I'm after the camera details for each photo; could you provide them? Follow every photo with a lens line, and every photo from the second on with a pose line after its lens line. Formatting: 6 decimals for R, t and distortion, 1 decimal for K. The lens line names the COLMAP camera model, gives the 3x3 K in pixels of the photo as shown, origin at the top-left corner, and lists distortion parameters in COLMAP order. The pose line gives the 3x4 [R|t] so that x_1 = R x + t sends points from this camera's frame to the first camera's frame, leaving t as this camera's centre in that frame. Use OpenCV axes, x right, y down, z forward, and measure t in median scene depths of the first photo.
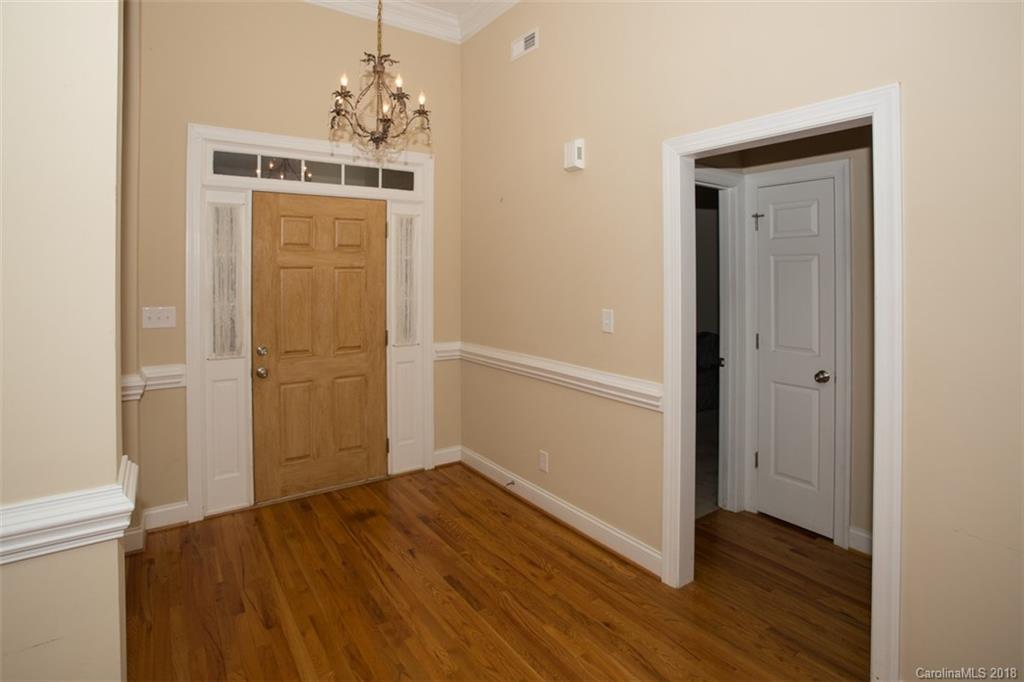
lens RADIAL K [[505.3, 0, 464.7], [0, 505.3, 270.1], [0, 0, 1]] dist [-0.040343, 0.009569]
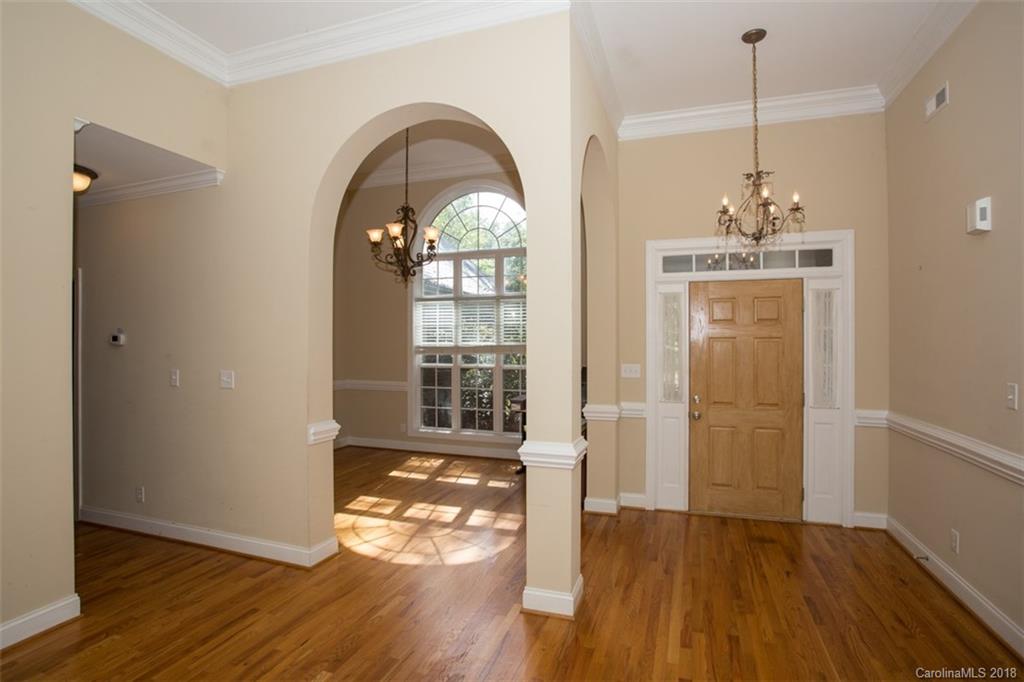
lens RADIAL K [[505.3, 0, 513.1], [0, 505.3, 340.1], [0, 0, 1]] dist [-0.040343, 0.009569]
pose [[0.605239, -0.001160, -0.796043, 0.373894], [0.007318, 0.999965, 0.004107, -0.008893], [0.796010, -0.008312, 0.605226, -0.212433]]
